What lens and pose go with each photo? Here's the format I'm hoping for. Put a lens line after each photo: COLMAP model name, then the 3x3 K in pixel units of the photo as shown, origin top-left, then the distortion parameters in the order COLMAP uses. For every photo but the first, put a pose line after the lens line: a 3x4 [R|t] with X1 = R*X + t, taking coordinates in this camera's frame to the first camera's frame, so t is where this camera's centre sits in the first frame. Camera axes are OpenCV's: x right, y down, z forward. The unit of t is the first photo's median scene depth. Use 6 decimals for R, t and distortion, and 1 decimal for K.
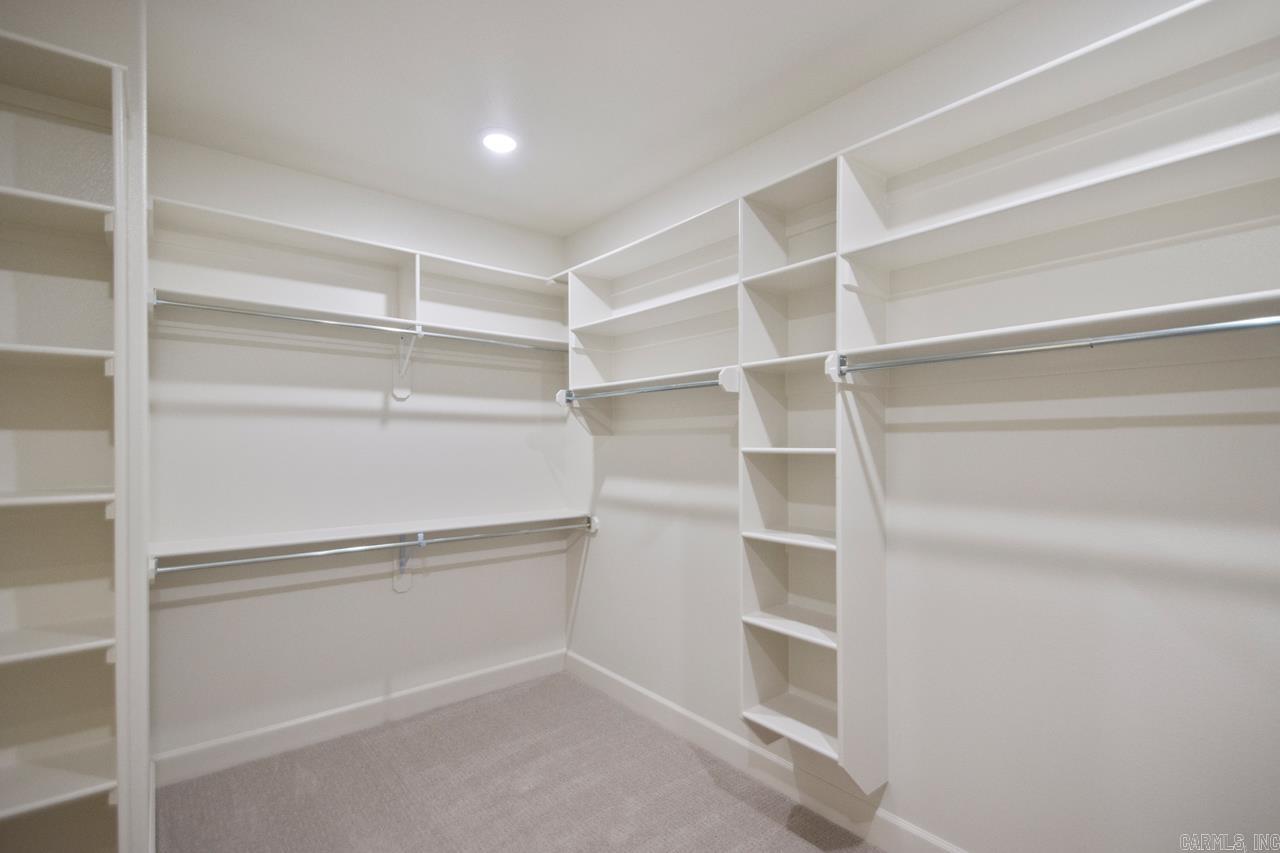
lens RADIAL K [[589.9, 0, 652.2], [0, 589.9, 439.8], [0, 0, 1]] dist [0.032601, -0.020402]
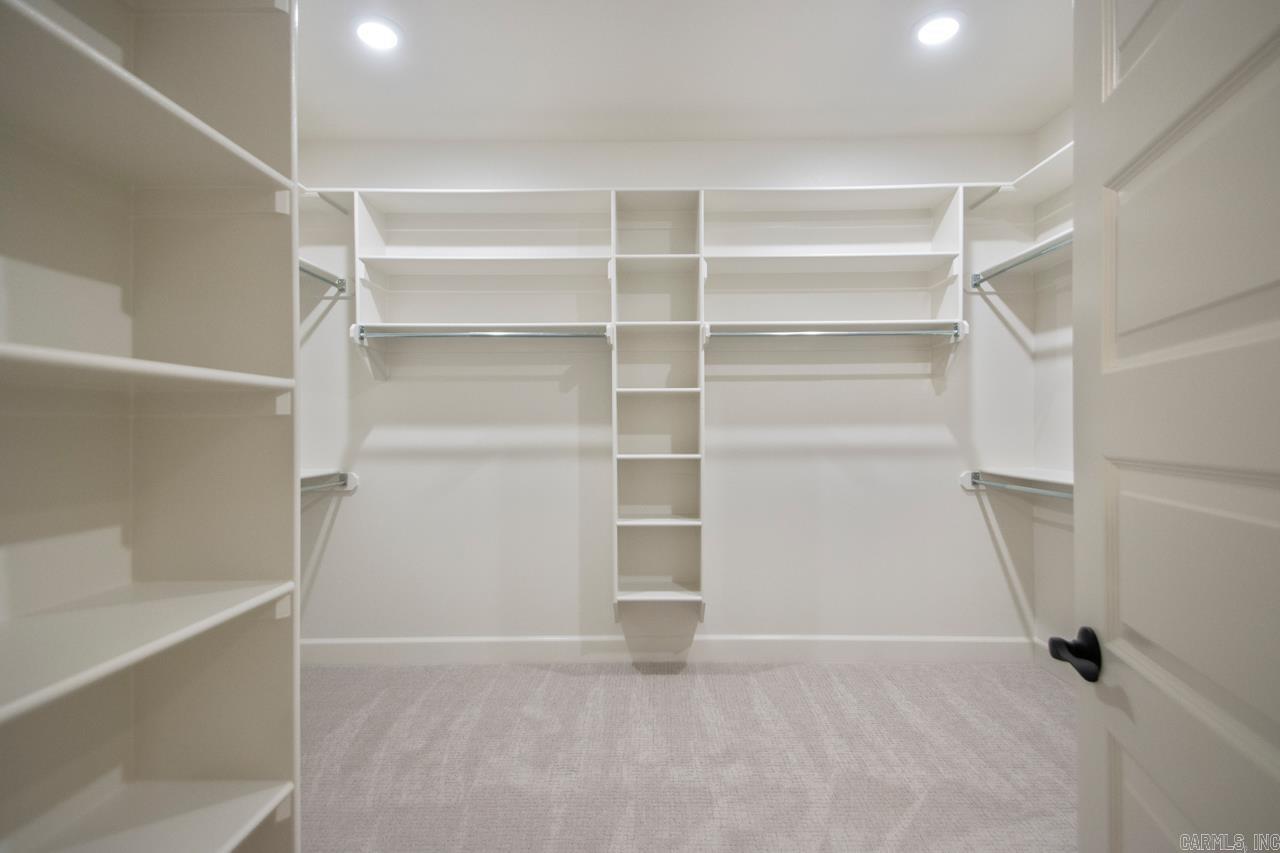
lens RADIAL K [[609.6, 0, 644.3], [0, 609.6, 419.6], [0, 0, 1]] dist [0.003100, 0.000231]
pose [[0.637256, 0.002526, 0.770648, -0.524462], [-0.001089, 0.999997, -0.002378, 0.053006], [-0.770651, 0.000676, 0.637257, 0.081978]]
